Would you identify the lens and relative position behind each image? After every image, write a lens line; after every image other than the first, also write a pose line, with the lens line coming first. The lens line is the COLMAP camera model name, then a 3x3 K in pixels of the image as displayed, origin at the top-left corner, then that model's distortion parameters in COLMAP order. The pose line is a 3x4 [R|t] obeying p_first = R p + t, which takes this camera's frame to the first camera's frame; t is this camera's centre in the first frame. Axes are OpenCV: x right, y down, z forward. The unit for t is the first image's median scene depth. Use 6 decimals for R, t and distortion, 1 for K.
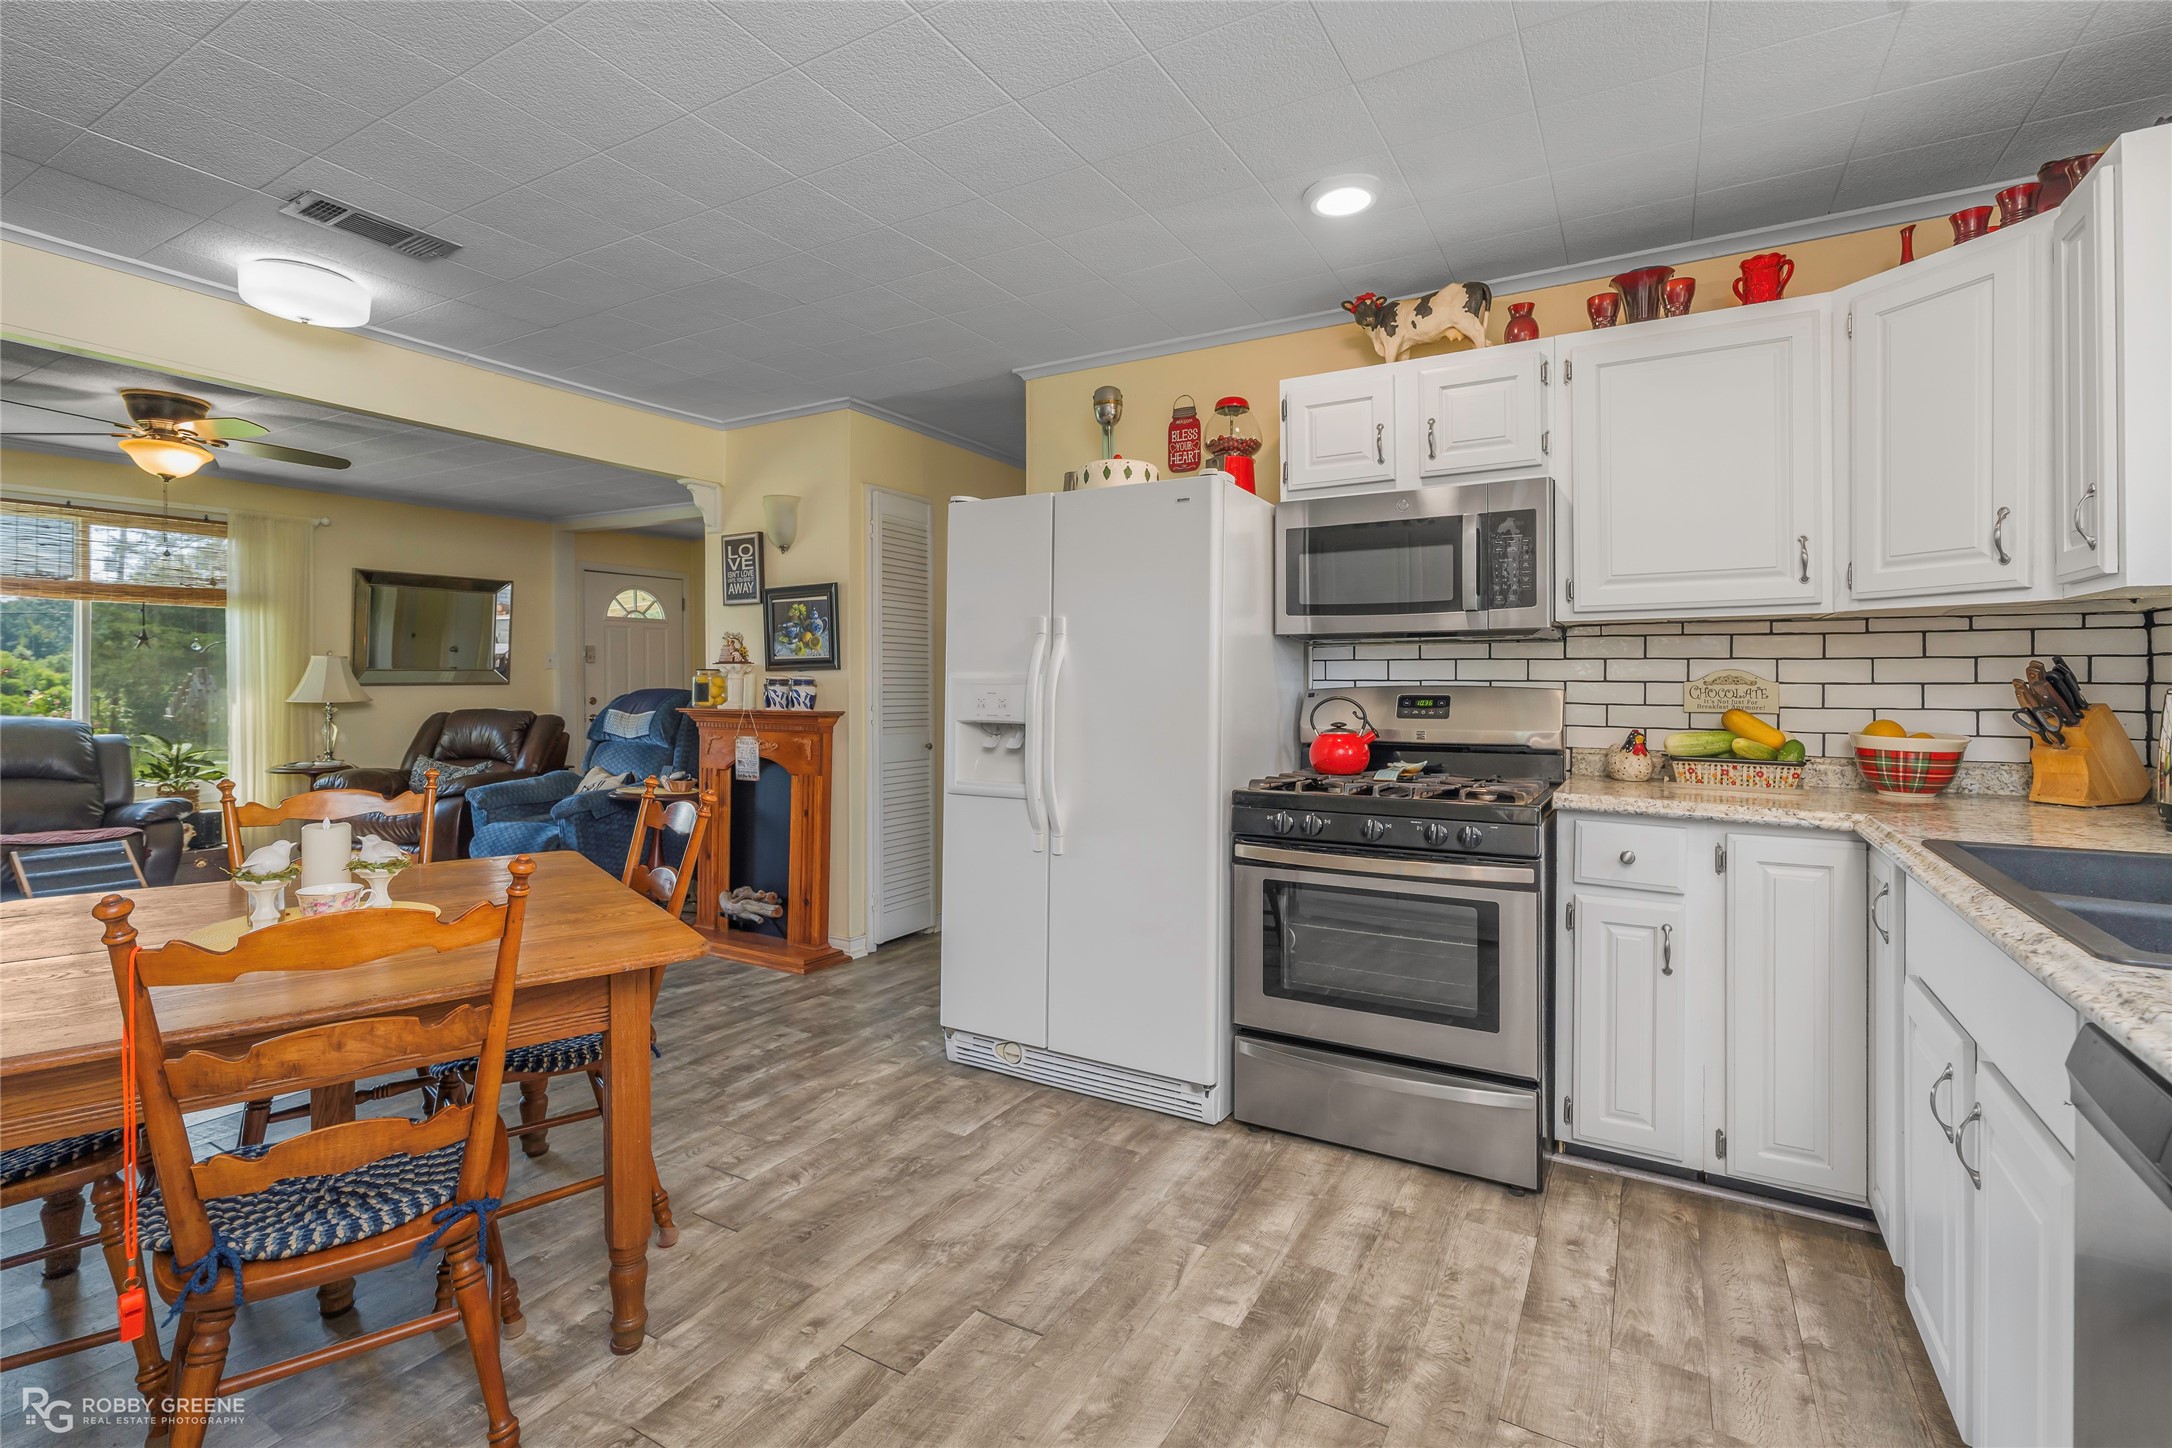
lens RADIAL K [[992.1, 0, 1085.3], [0, 992.1, 681.0], [0, 0, 1]] dist [-0.002065, 0.000036]
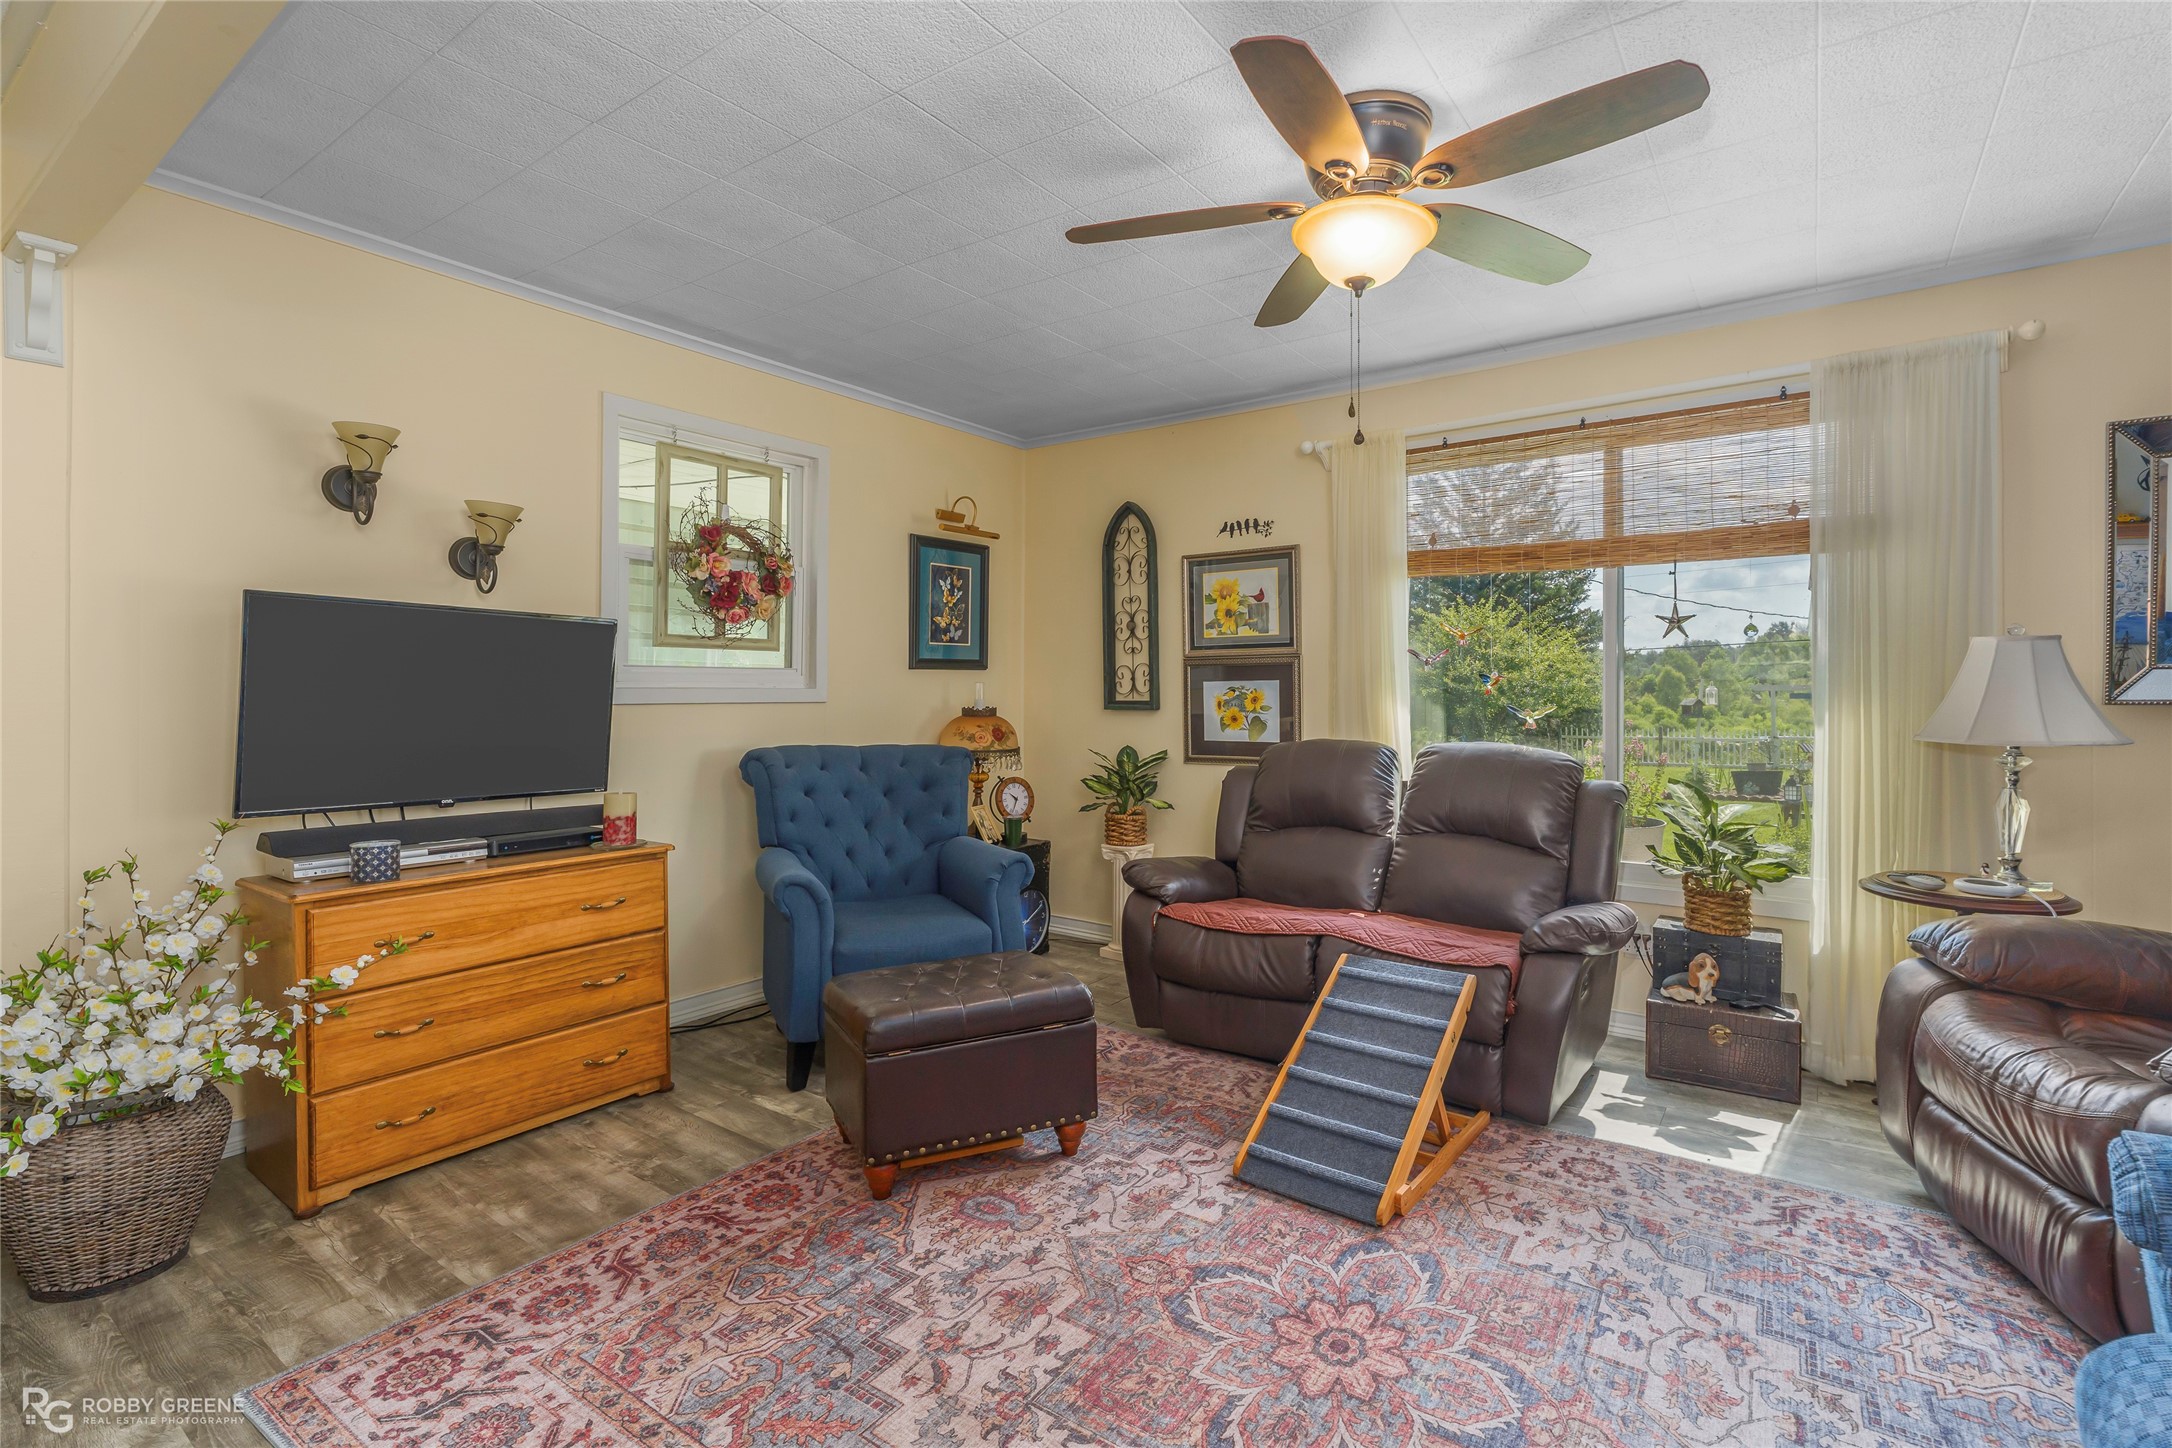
lens RADIAL K [[1003.3, 0, 1090.7], [0, 1003.3, 687.6], [0, 0, 1]] dist [-0.006528, 0.001673]
pose [[-0.103143, -0.002021, -0.994664, -0.660652], [-0.000568, 0.999998, -0.001973, -0.004732], [0.994666, 0.000362, -0.103144, 1.468612]]
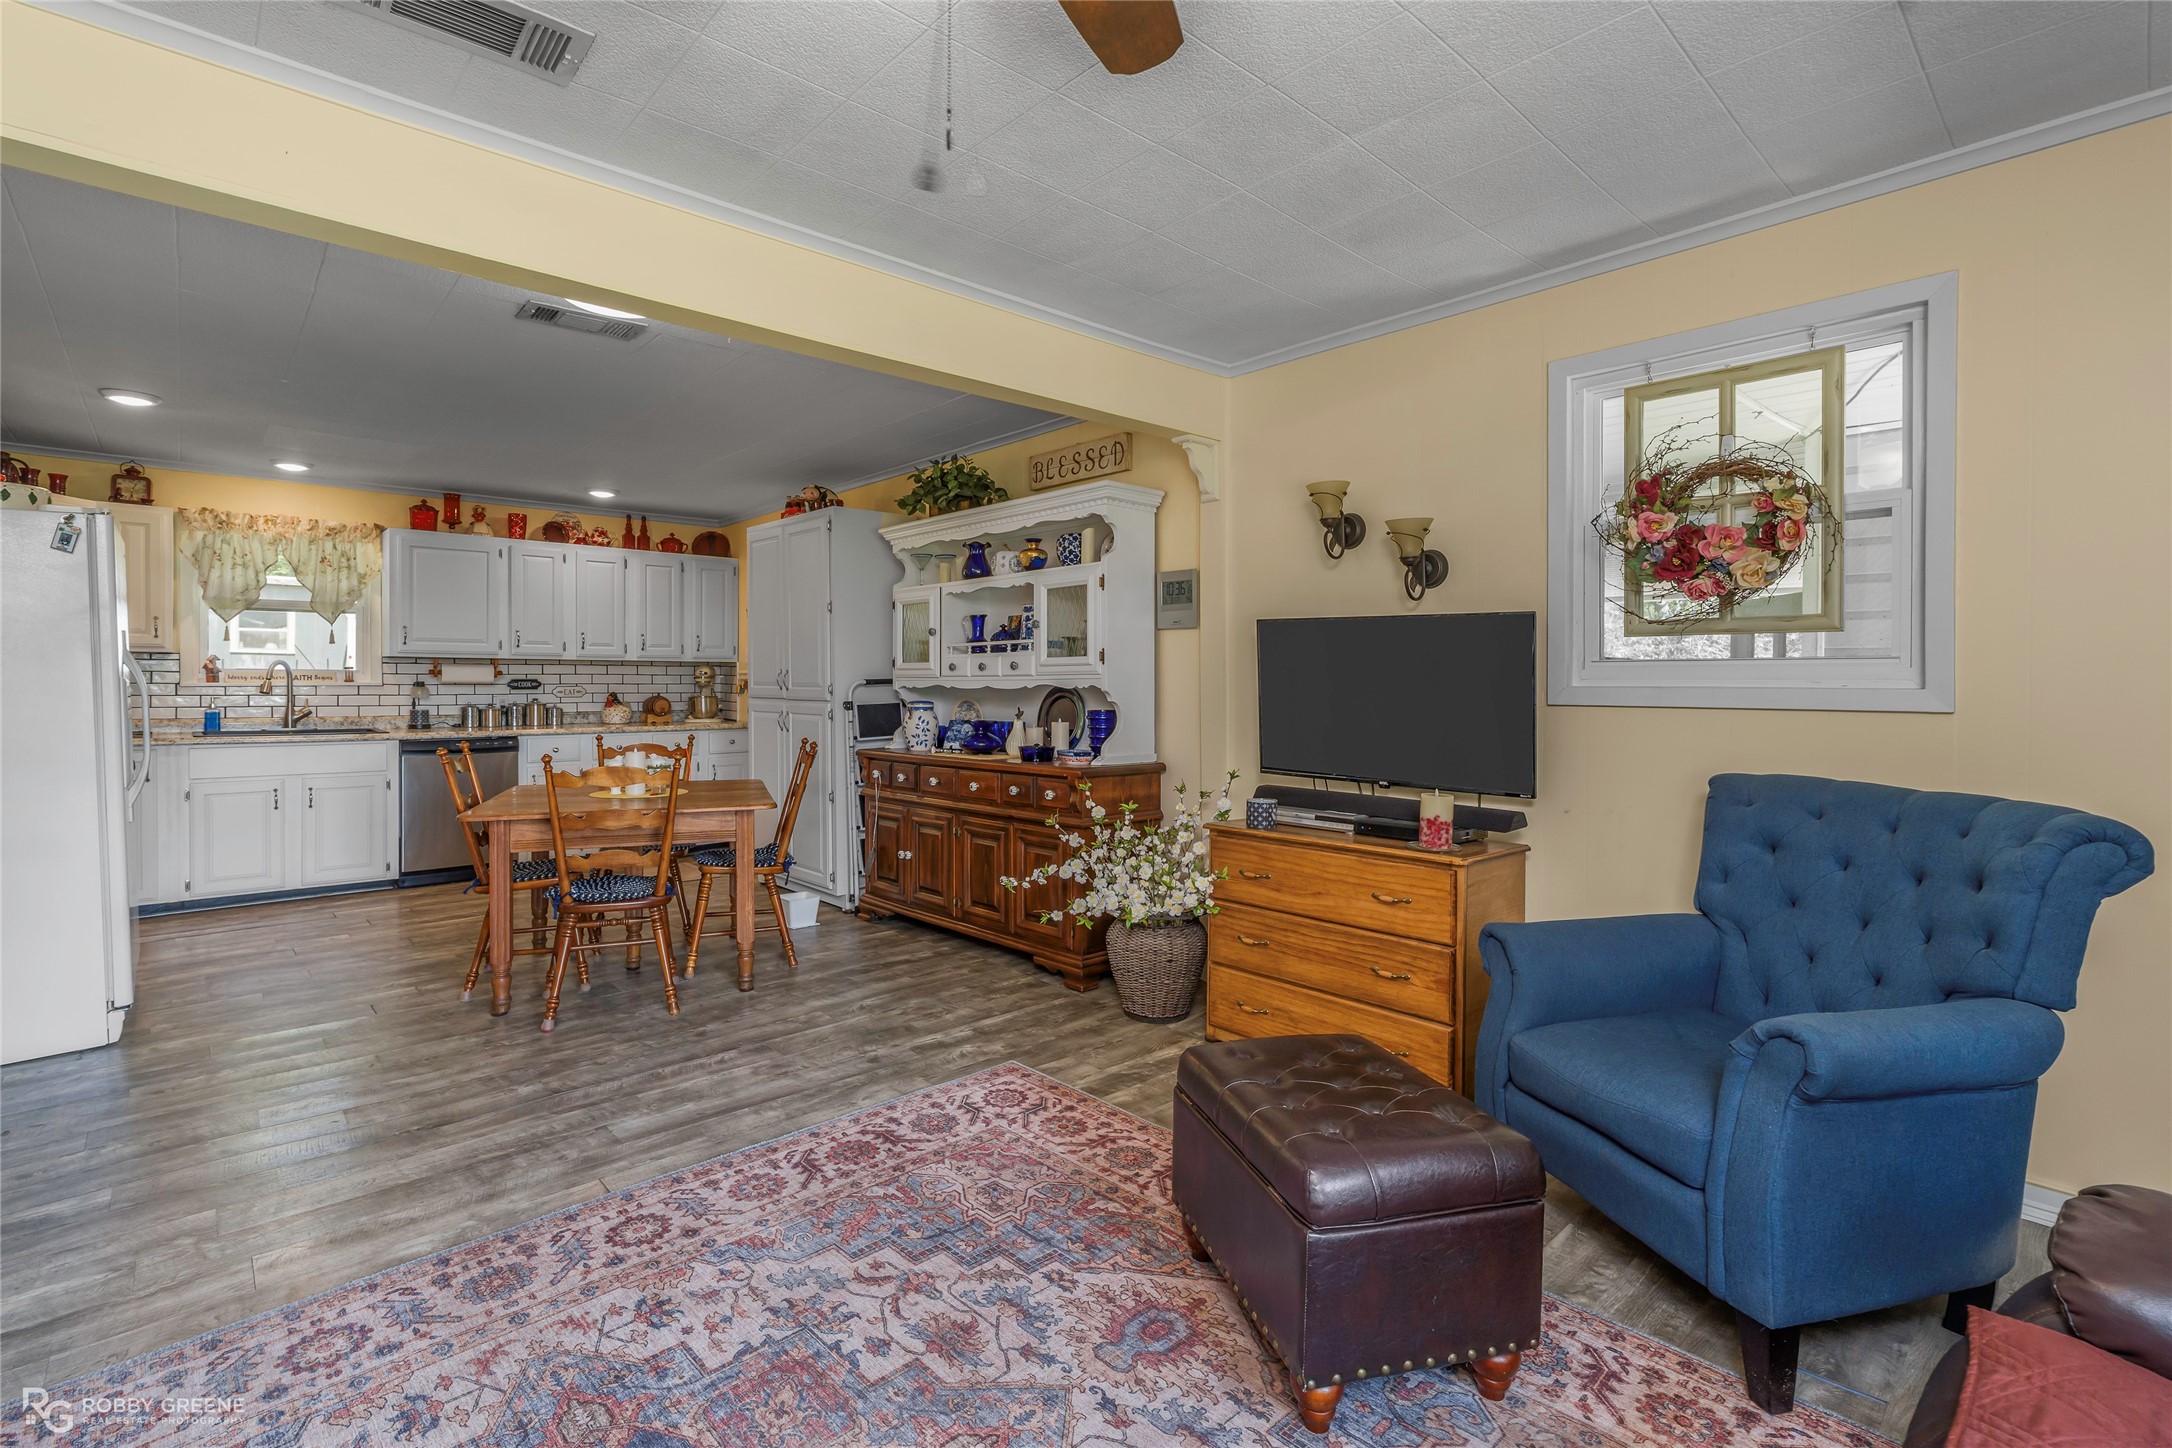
lens RADIAL K [[990.7, 0, 1086.1], [0, 990.7, 691.8], [0, 0, 1]] dist [-0.002930, 0.000266]
pose [[-0.955354, -0.007685, 0.295363, -1.651381], [-0.005512, 0.999951, 0.008187, -0.006966], [-0.295412, 0.006193, -0.955350, 1.956086]]
